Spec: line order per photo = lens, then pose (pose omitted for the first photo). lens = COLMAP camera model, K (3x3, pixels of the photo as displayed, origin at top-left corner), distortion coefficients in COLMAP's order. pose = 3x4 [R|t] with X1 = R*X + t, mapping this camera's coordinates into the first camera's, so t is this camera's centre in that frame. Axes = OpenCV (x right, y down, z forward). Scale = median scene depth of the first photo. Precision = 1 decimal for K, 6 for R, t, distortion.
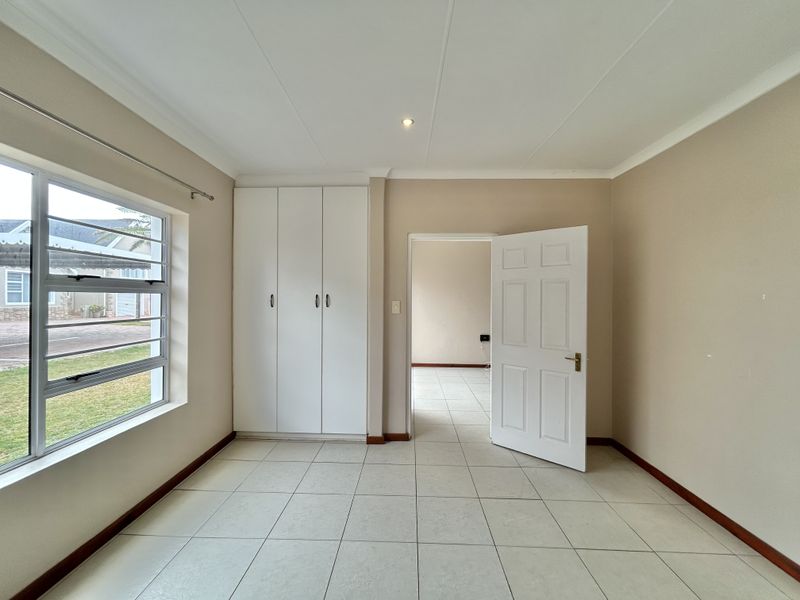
lens RADIAL K [[322.0, 0, 400.0], [0, 322.0, 299.1], [0, 0, 1]] dist [0.002089, 0.000175]
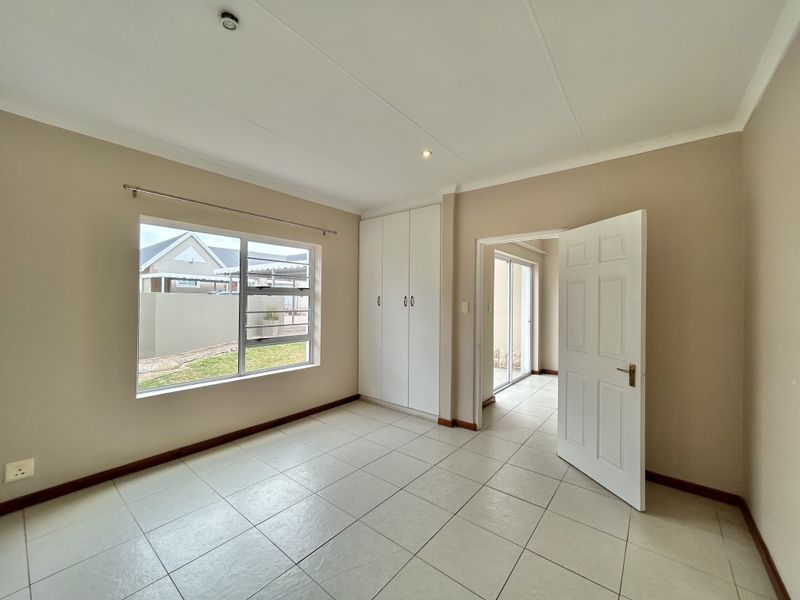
lens RADIAL K [[322.0, 0, 399.3], [0, 322.0, 298.7], [0, 0, 1]] dist [0.002089, 0.000175]
pose [[0.801033, -0.001181, -0.598619, 0.527782], [-0.005190, 0.999947, -0.008917, 0.007662], [0.598598, 0.010249, 0.800984, -0.026423]]
